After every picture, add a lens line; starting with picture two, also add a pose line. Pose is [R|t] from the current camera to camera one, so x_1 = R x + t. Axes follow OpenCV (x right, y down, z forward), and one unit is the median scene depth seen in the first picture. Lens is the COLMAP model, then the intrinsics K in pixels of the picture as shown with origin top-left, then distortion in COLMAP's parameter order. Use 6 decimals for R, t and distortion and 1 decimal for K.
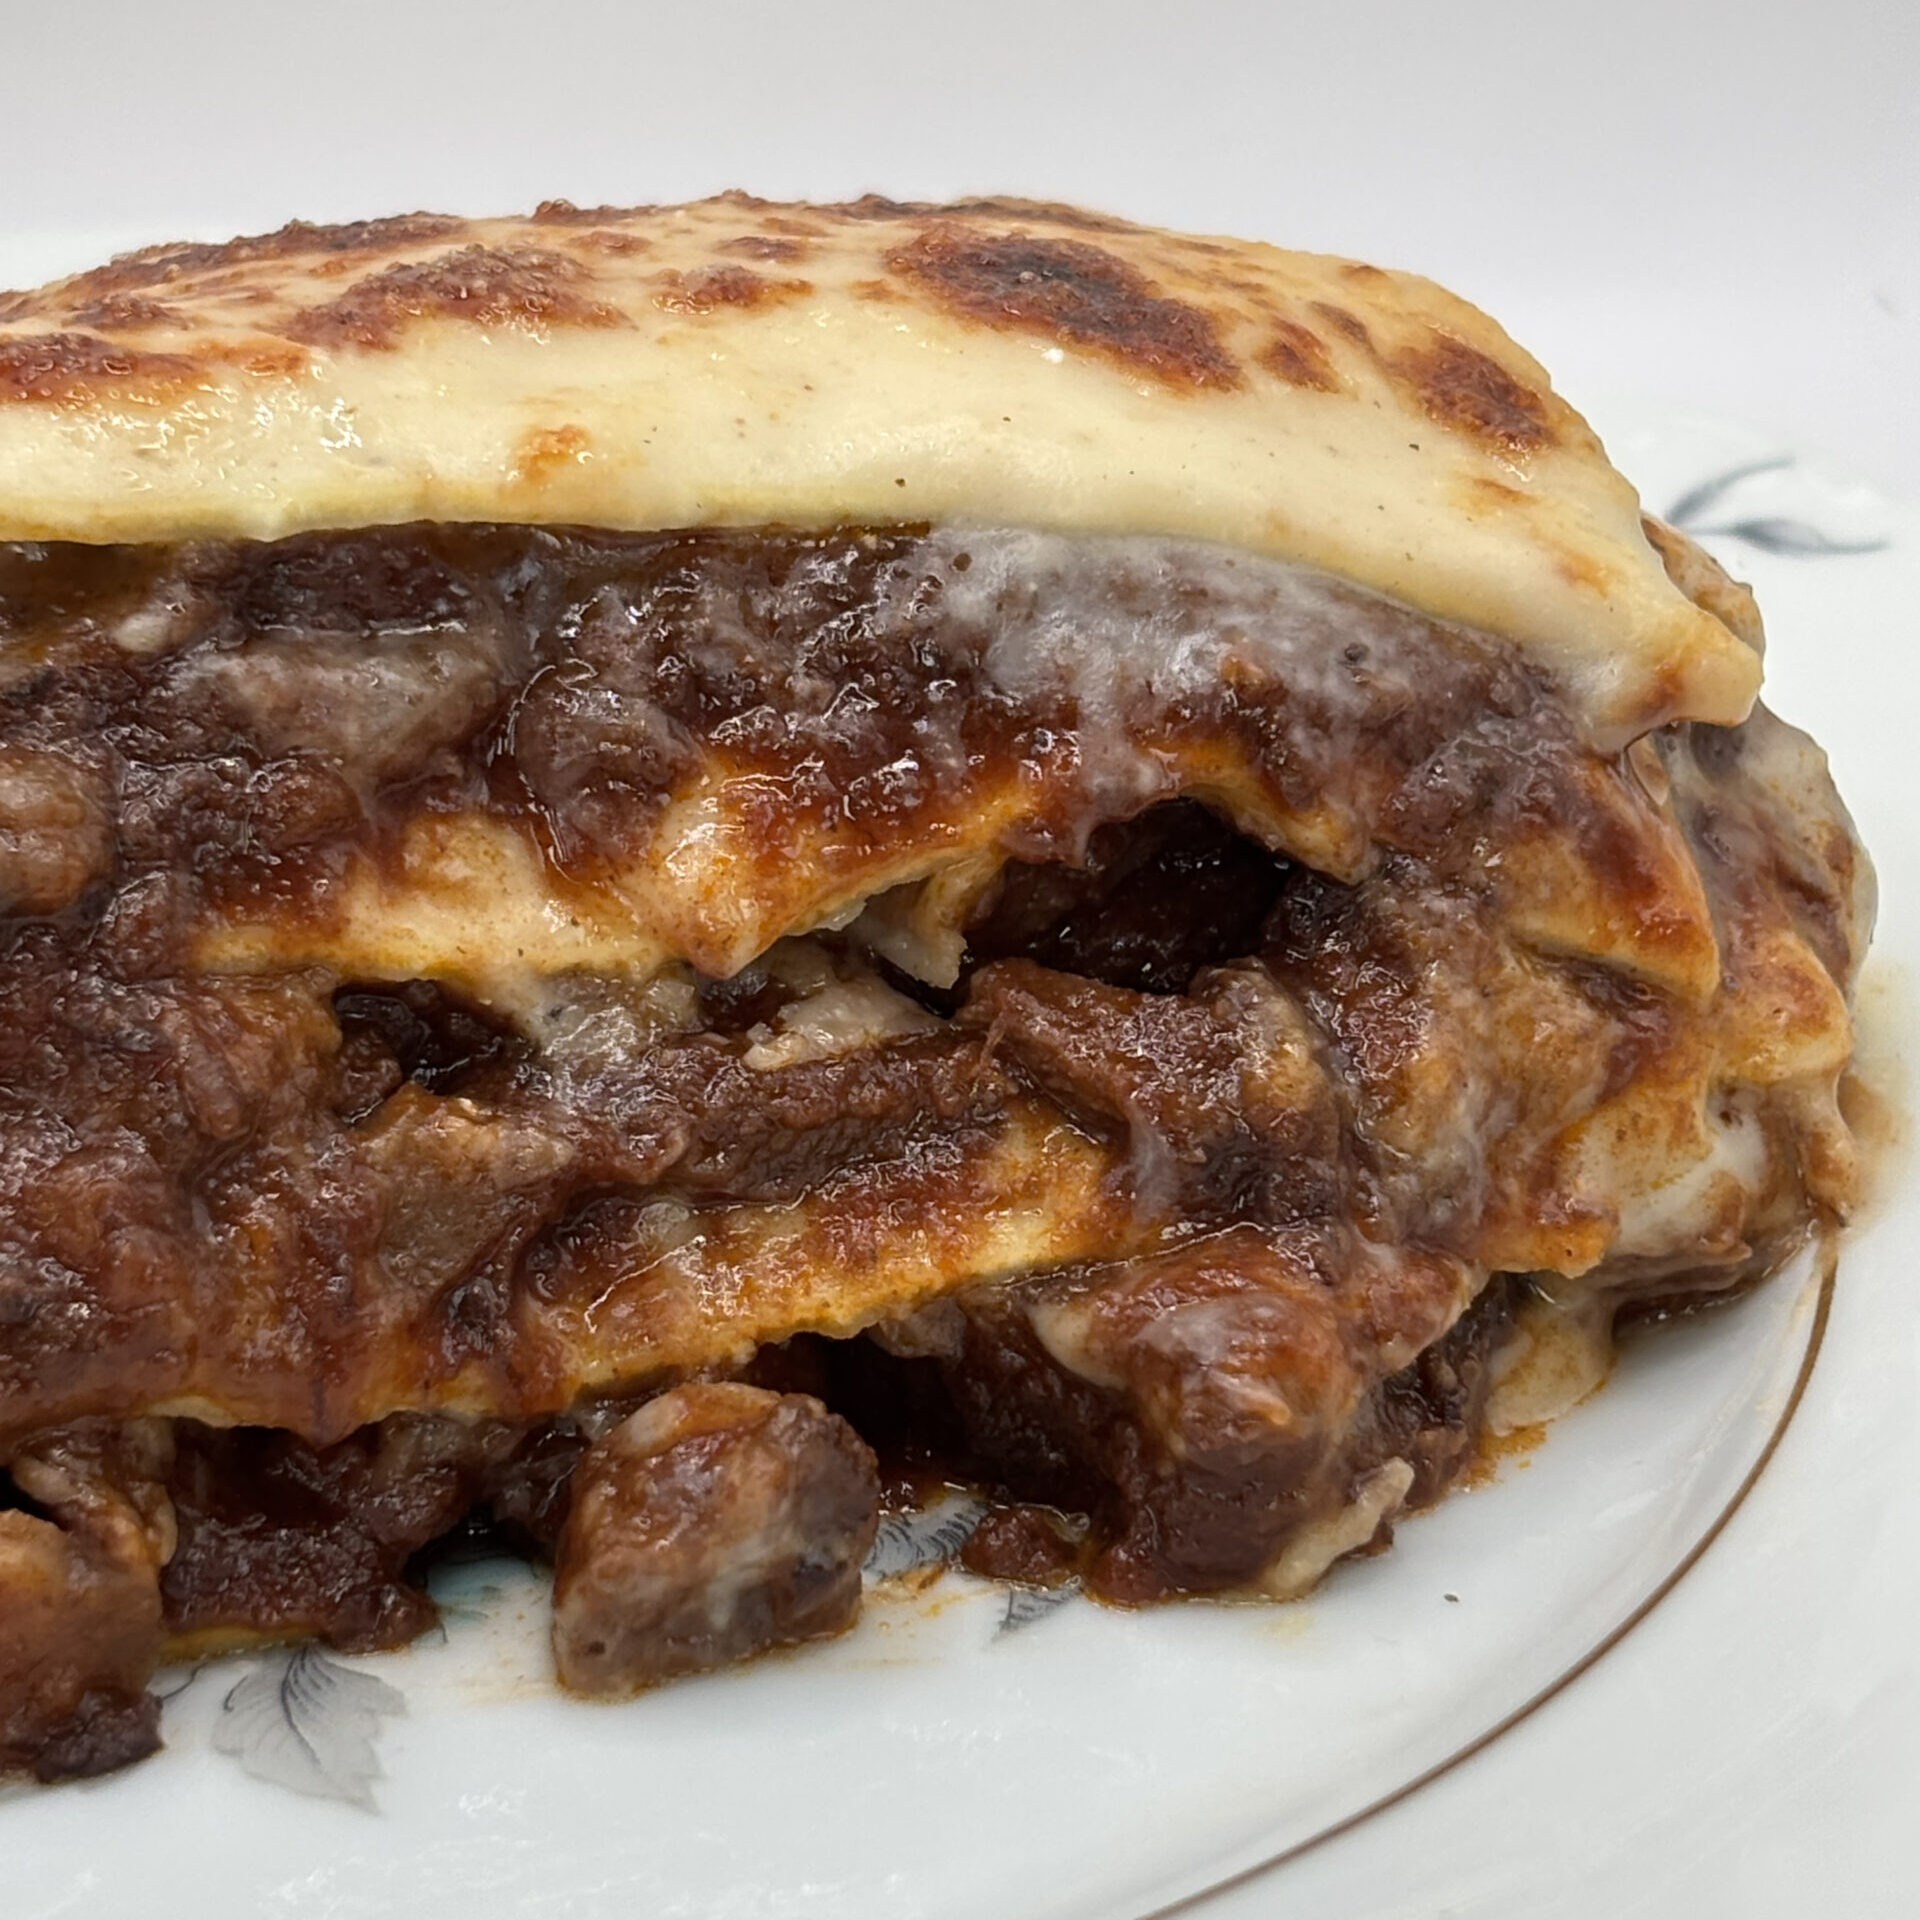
lens RADIAL K [[6222.9, 0, 962.5], [0, 6222.9, 880.1], [0, 0, 1]] dist [0.243216, 1.572381]
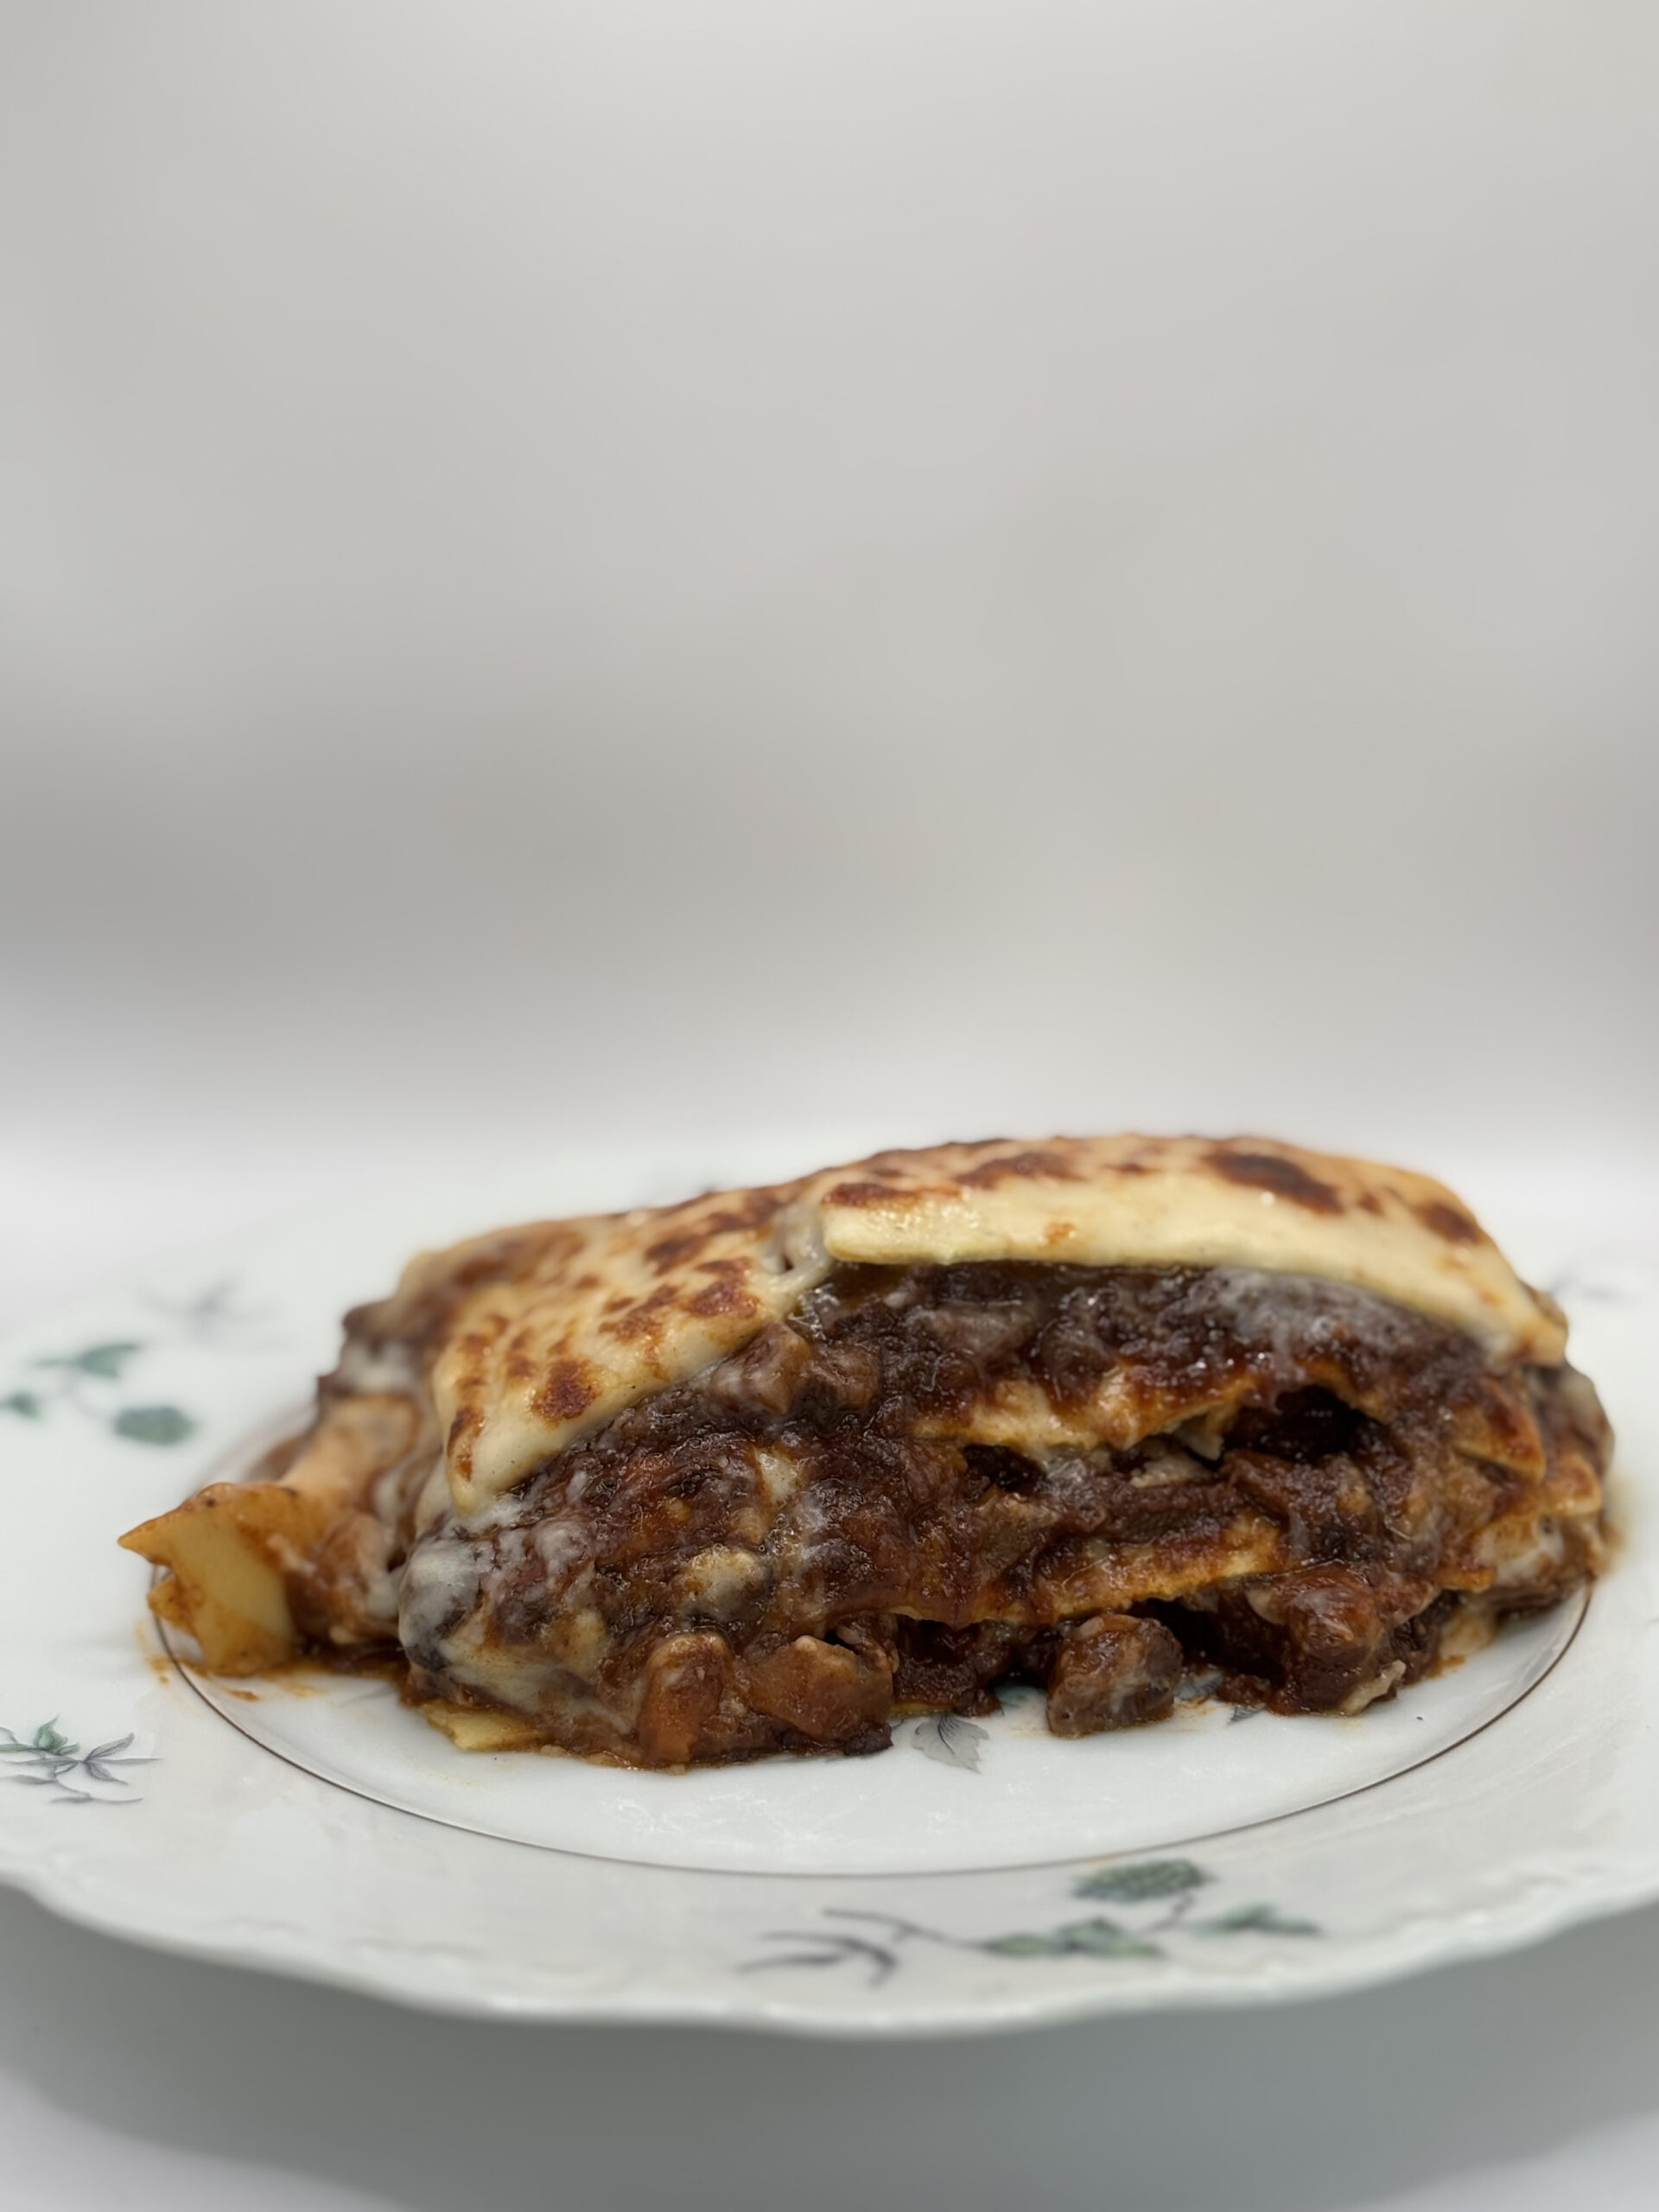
lens RADIAL K [[3769.0, 0, 829.5], [0, 3769.0, 1106.0], [0, 0, 1]] dist [0.204206, 0.061662]
pose [[0.993840, 0.027675, -0.107318, 0.002743], [-0.038971, 0.993747, -0.104633, 0.041477], [0.103751, 0.108171, 0.988704, -0.495788]]
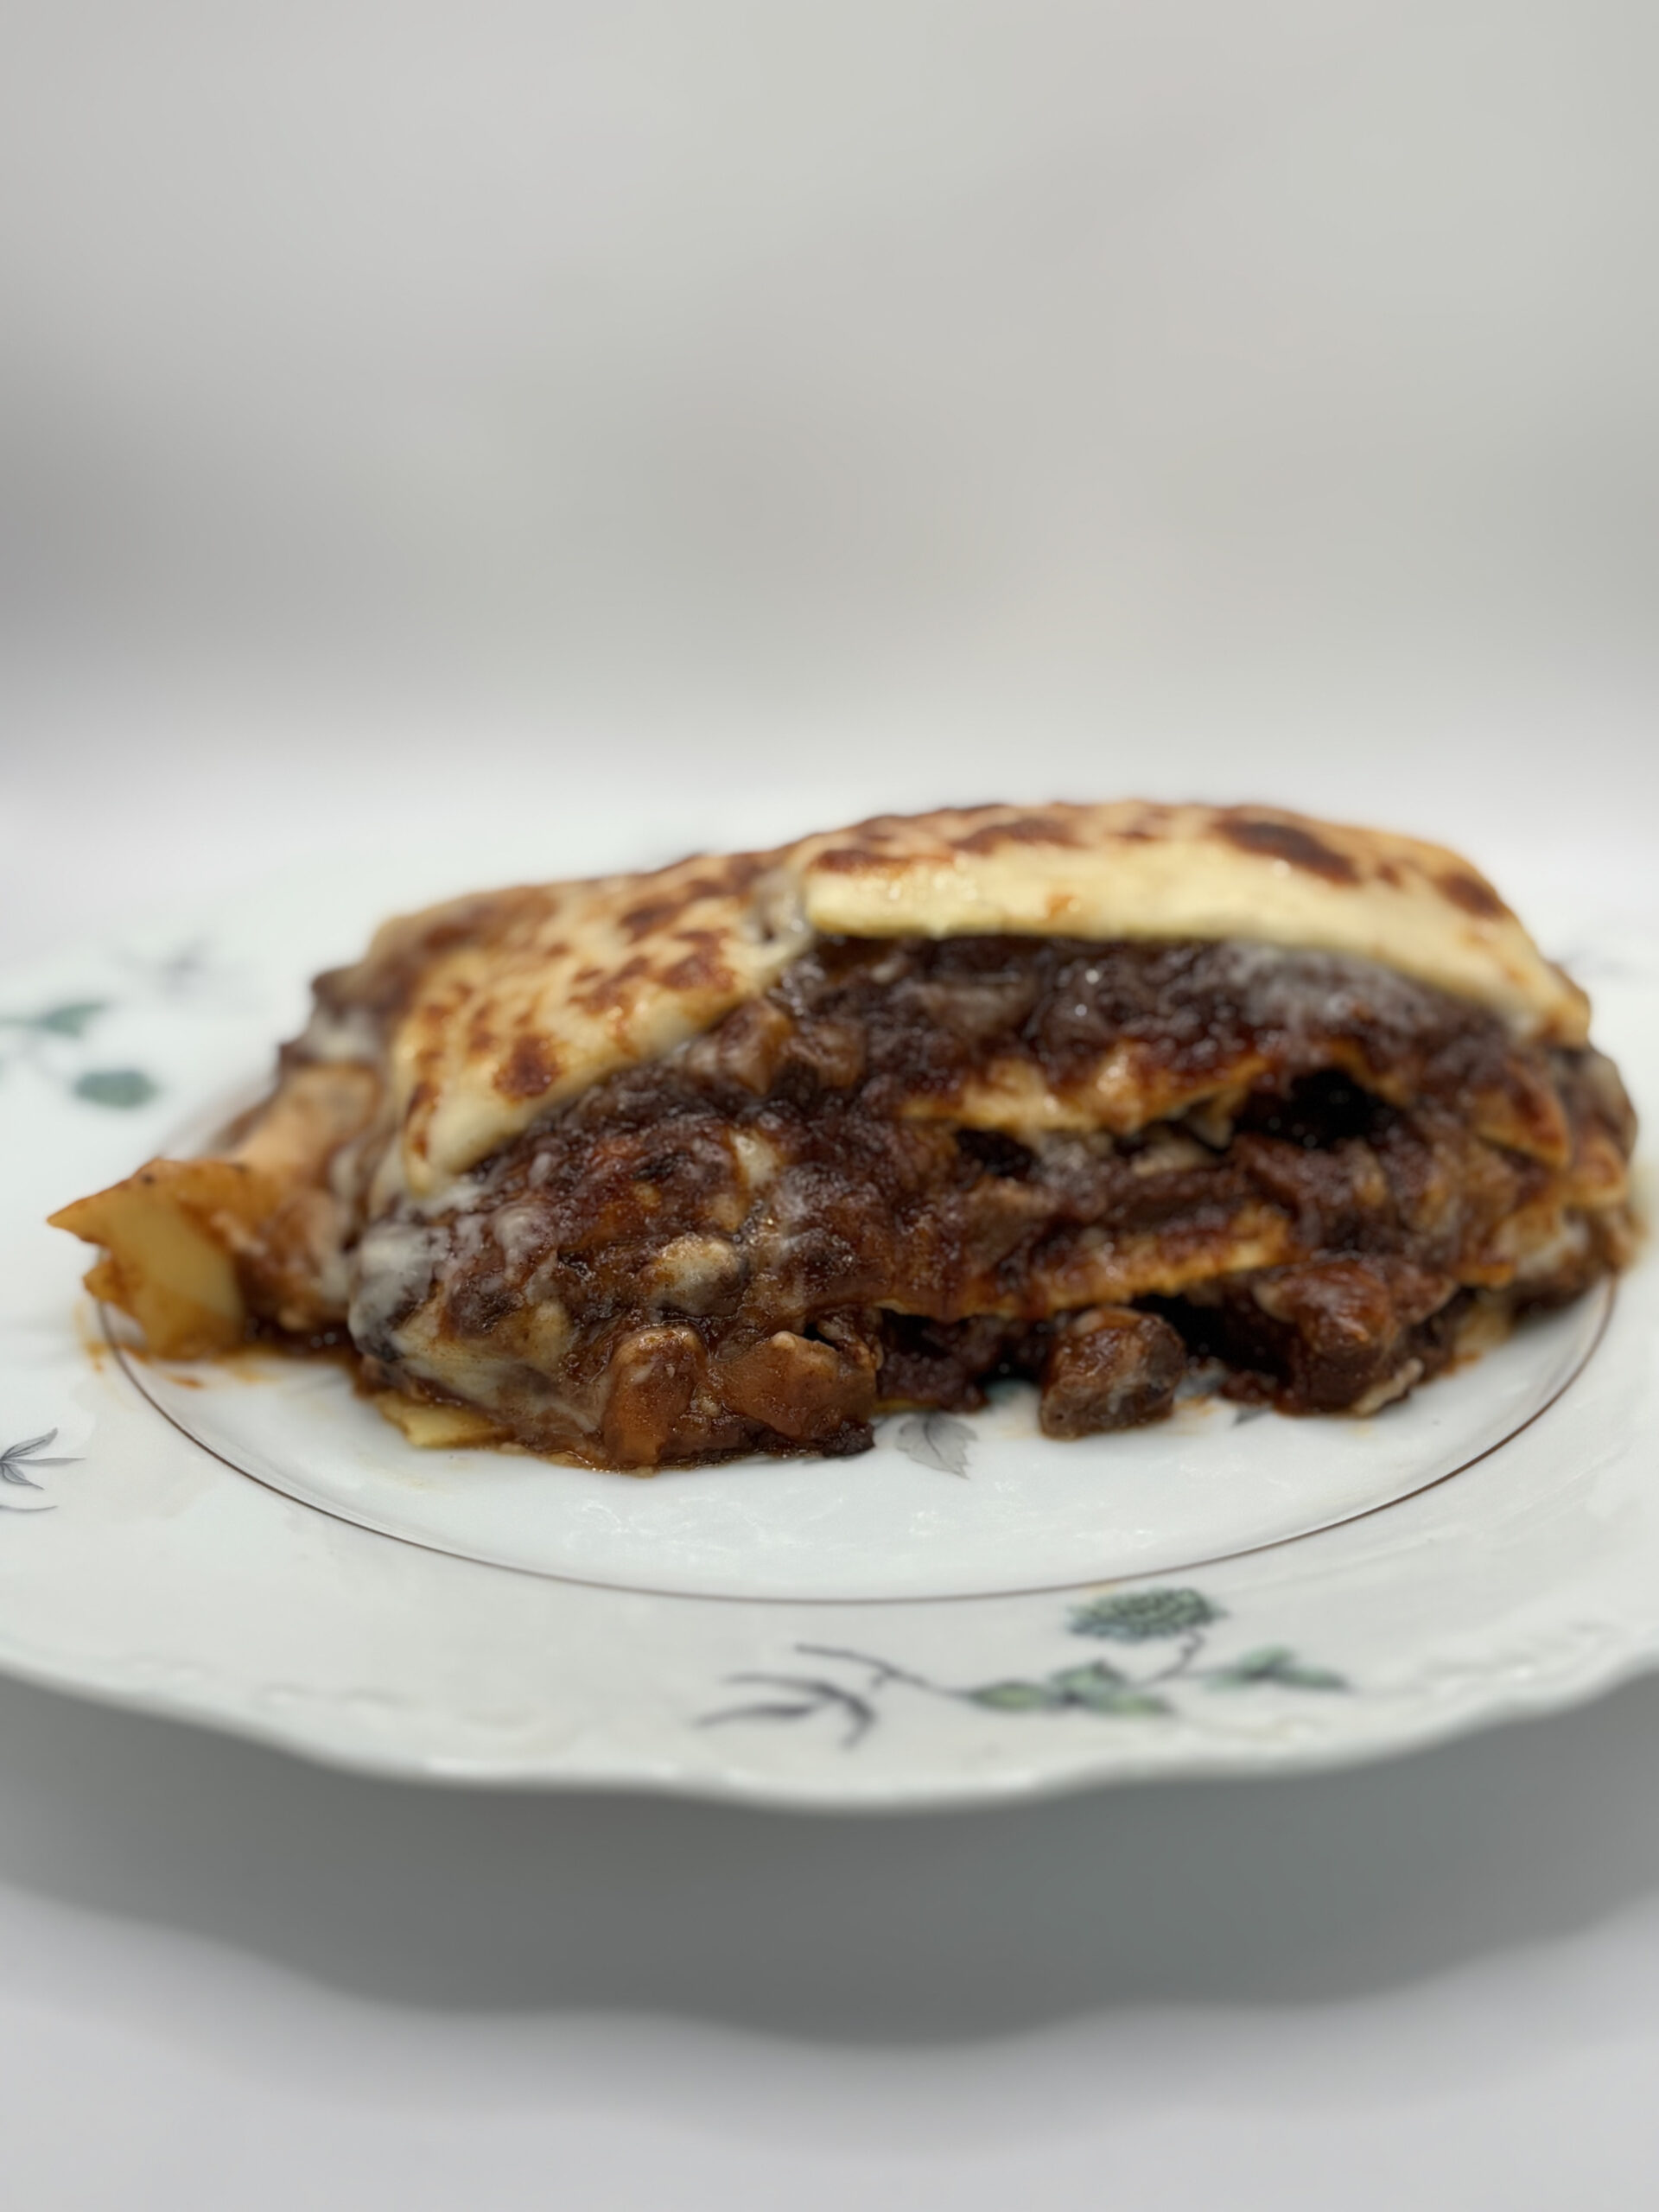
lens RADIAL K [[3217.7, 0, 839.5], [0, 3217.7, 1067.8], [0, 0, 1]] dist [0.202341, -0.030738]
pose [[0.993592, 0.047551, -0.102536, -0.022012], [-0.049628, 0.998609, -0.017795, 0.017634], [0.101547, 0.022769, 0.994570, -0.195034]]
